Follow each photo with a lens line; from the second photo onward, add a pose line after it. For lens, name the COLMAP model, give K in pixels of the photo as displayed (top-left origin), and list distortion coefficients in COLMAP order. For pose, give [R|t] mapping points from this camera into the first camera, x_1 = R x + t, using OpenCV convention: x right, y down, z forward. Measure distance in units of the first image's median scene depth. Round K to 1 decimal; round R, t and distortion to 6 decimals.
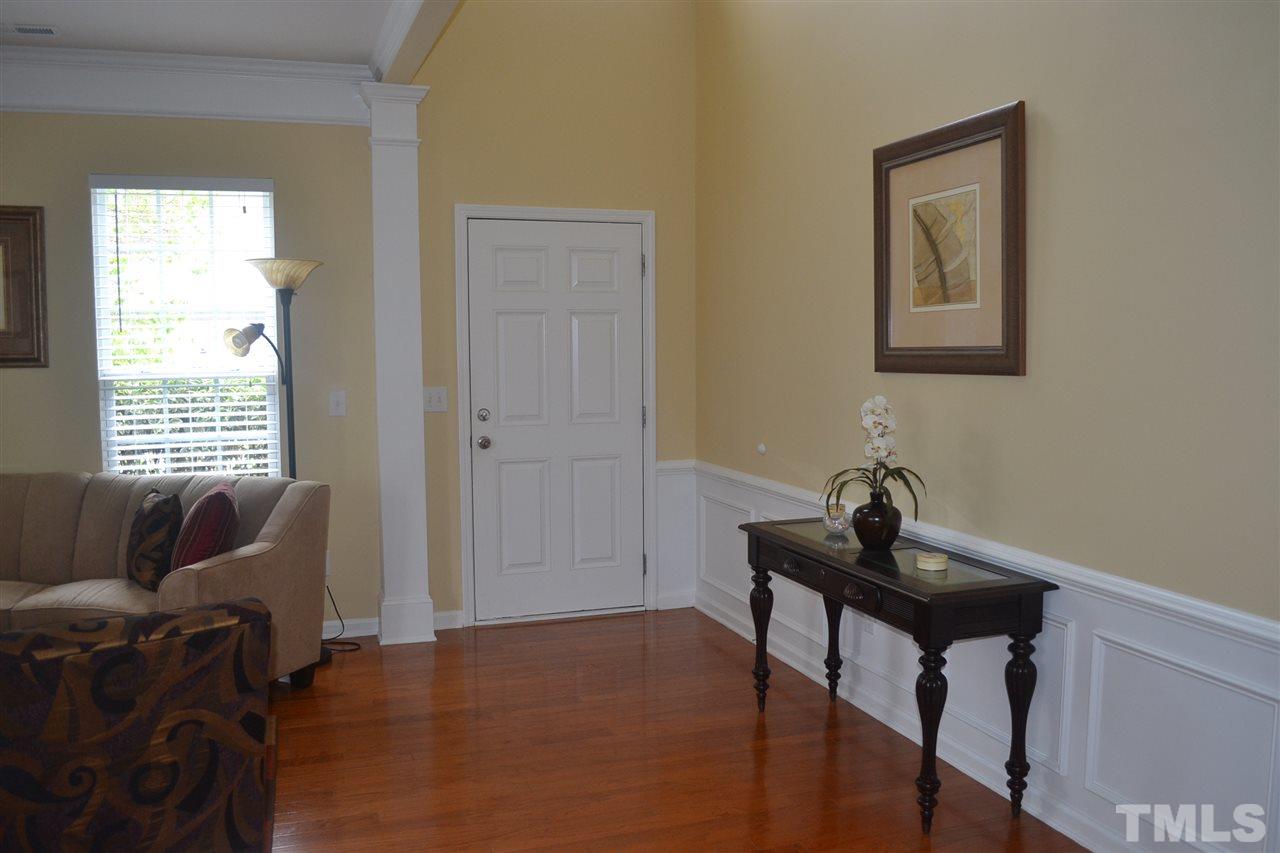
lens RADIAL K [[1104.2, 0, 637.7], [0, 1104.2, 424.9], [0, 0, 1]] dist [-0.086307, -0.002966]
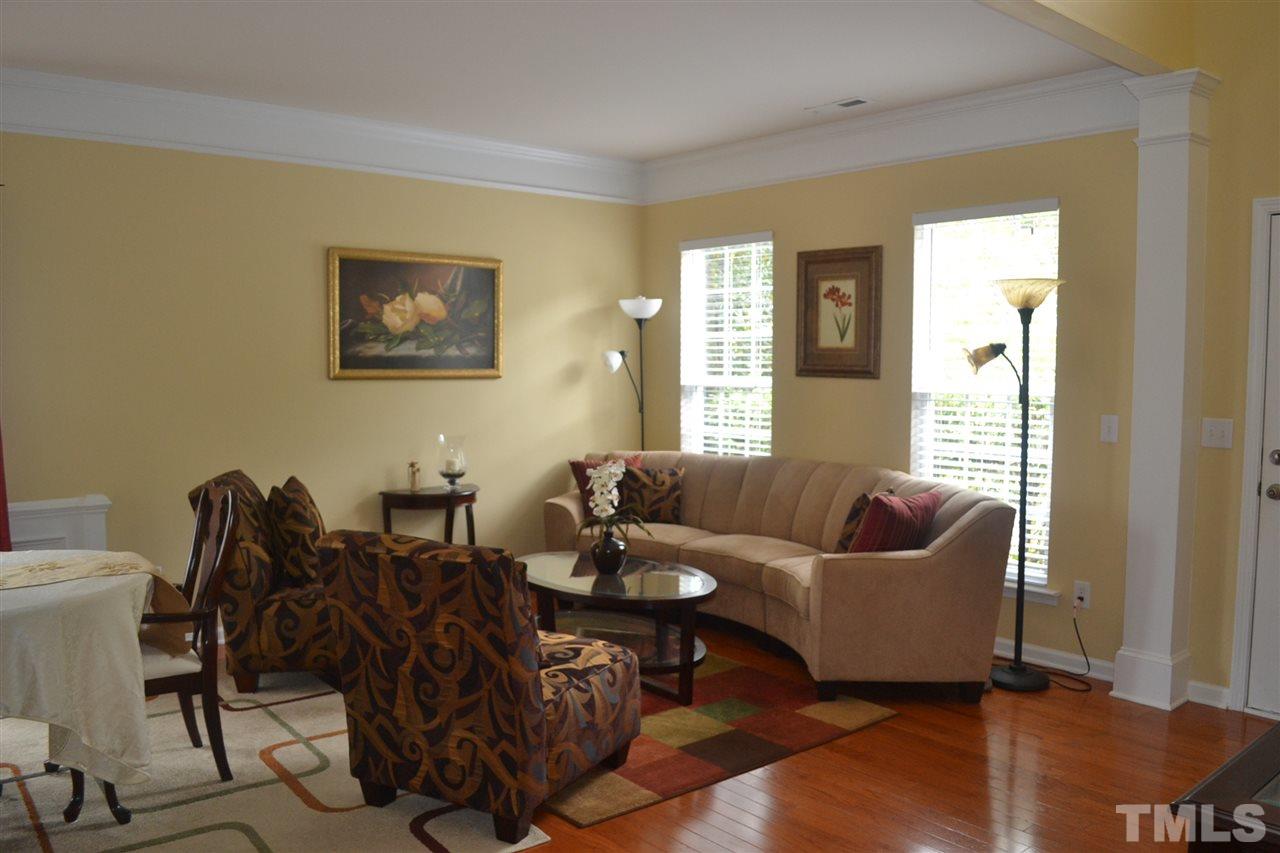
lens RADIAL K [[1030.2, 0, 637.0], [0, 1030.2, 430.5], [0, 0, 1]] dist [-0.077764, 0.009302]
pose [[0.340138, 0.073411, -0.937506, 0.438801], [-0.079091, 0.995649, 0.049268, -0.031640], [0.937044, 0.057390, 0.344464, 0.354792]]
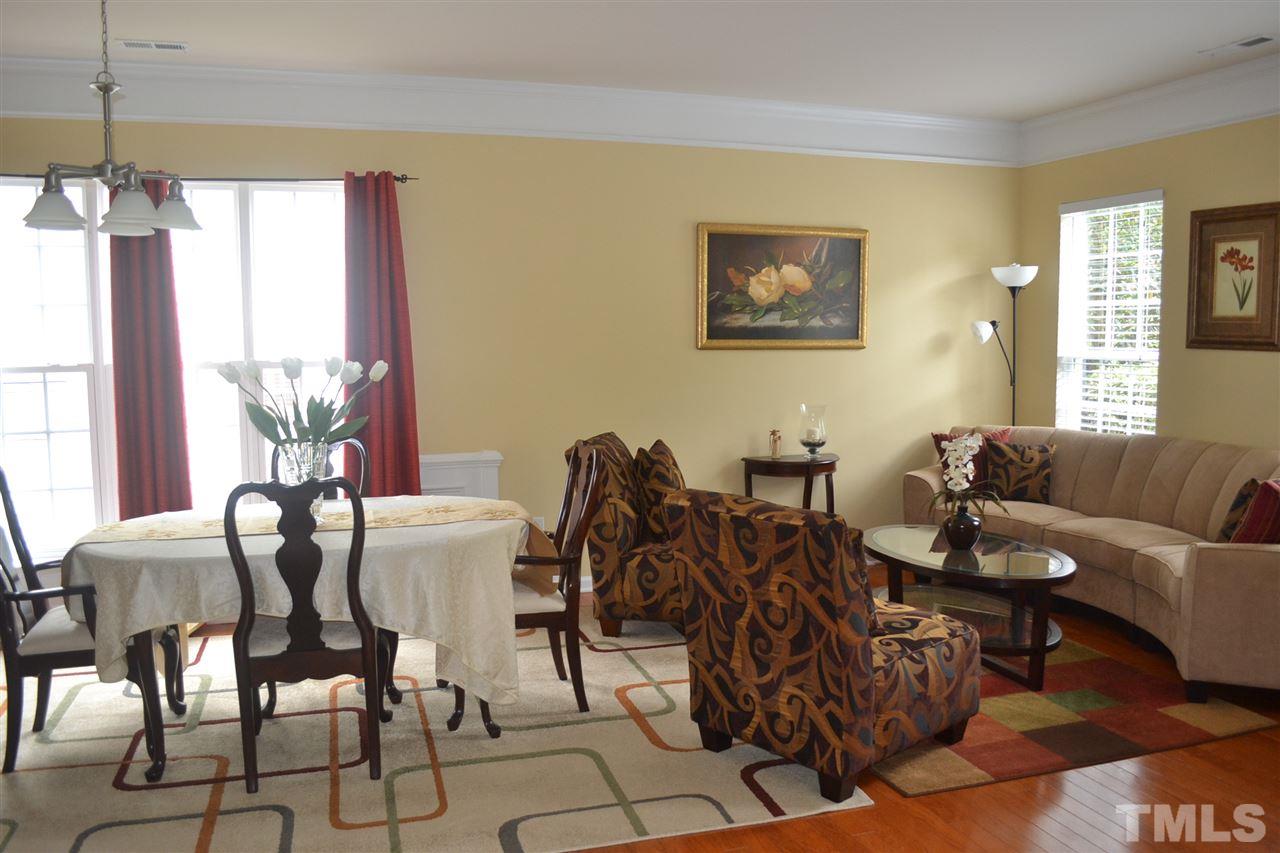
lens RADIAL K [[1030.2, 0, 633.4], [0, 1030.2, 431.2], [0, 0, 1]] dist [-0.077764, 0.009302]
pose [[-0.029670, 0.103635, -0.994173, 0.462237], [-0.075018, 0.991575, 0.105603, -0.031441], [0.996741, 0.077714, -0.021646, 0.382955]]
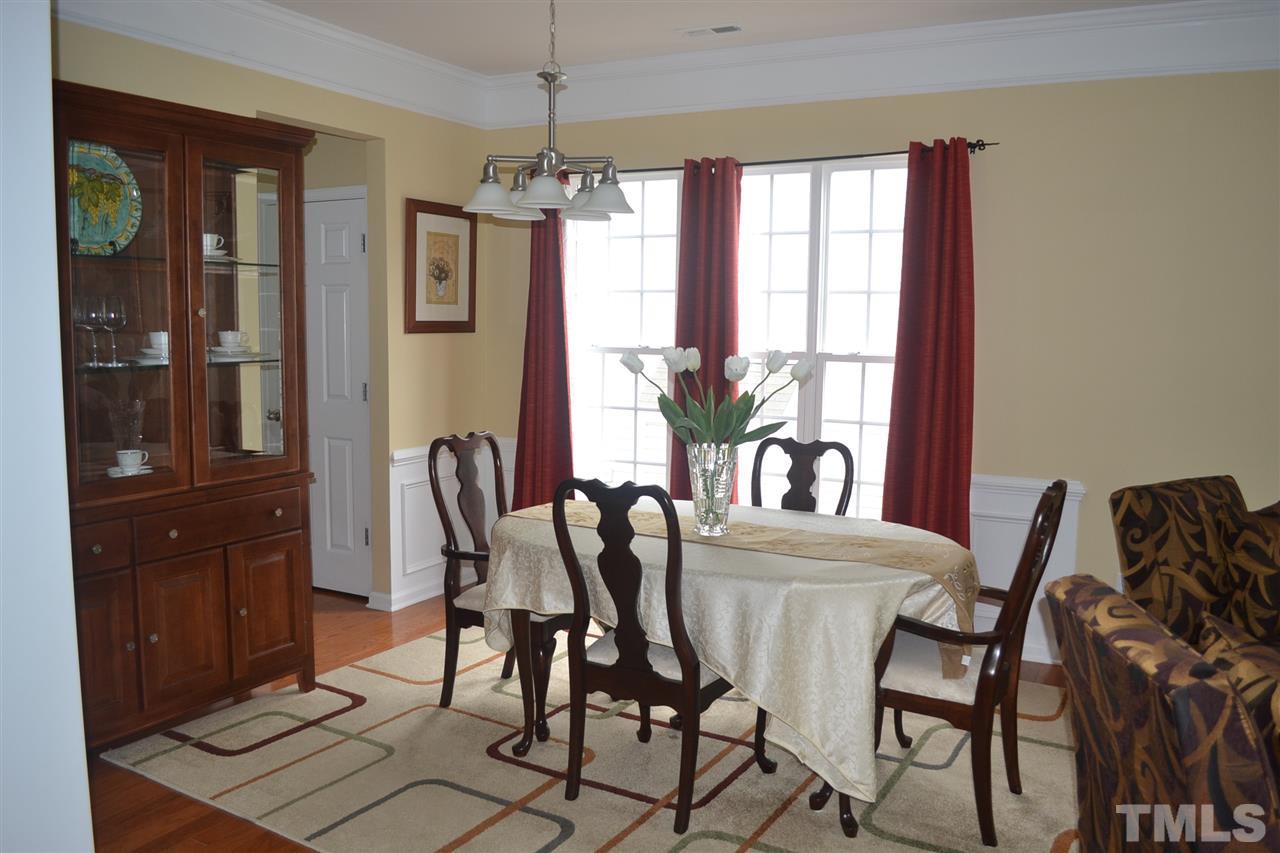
lens RADIAL K [[1030.2, 0, 637.5], [0, 1030.2, 419.5], [0, 0, 1]] dist [-0.077764, 0.009302]
pose [[-0.749609, 0.056472, -0.659468, 0.197301], [-0.068123, 0.984480, 0.161738, -0.049698], [0.658366, 0.166165, -0.734127, 0.608379]]
